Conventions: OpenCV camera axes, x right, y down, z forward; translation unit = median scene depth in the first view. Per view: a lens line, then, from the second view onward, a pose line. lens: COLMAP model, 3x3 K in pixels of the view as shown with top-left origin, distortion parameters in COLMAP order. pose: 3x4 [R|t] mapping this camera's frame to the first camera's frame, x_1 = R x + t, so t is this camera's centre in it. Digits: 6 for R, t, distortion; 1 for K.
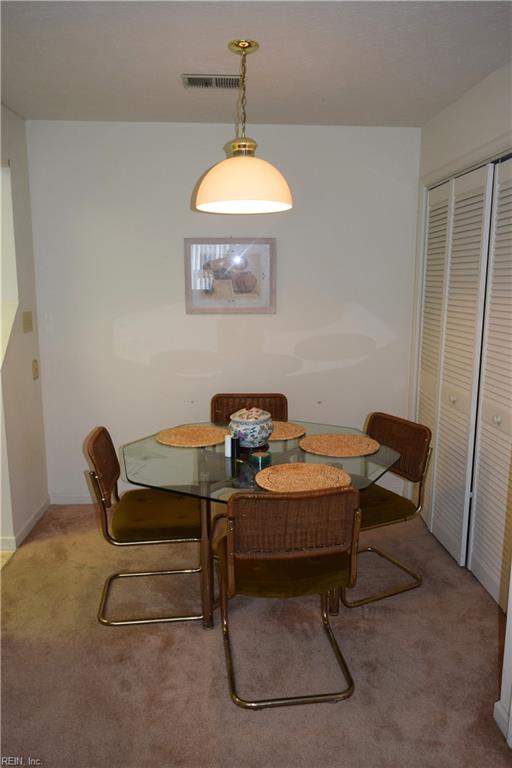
lens RADIAL K [[602.0, 0, 256.0], [0, 602.0, 384.0], [0, 0, 1]] dist [-0.004544, 0.000935]
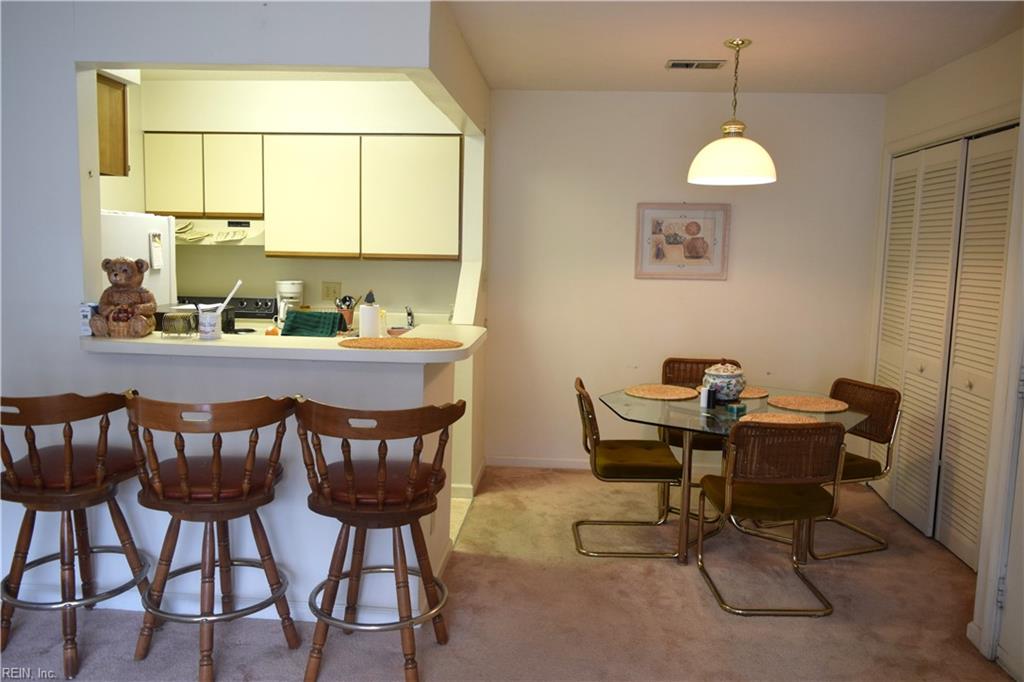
lens RADIAL K [[802.7, 0, 506.9], [0, 802.7, 332.9], [0, 0, 1]] dist [-0.004544, 0.000935]
pose [[0.990969, 0.033992, -0.129707, -0.210435], [-0.042066, 0.997310, -0.060024, 0.087605], [0.127318, 0.064938, 0.989734, -0.469954]]
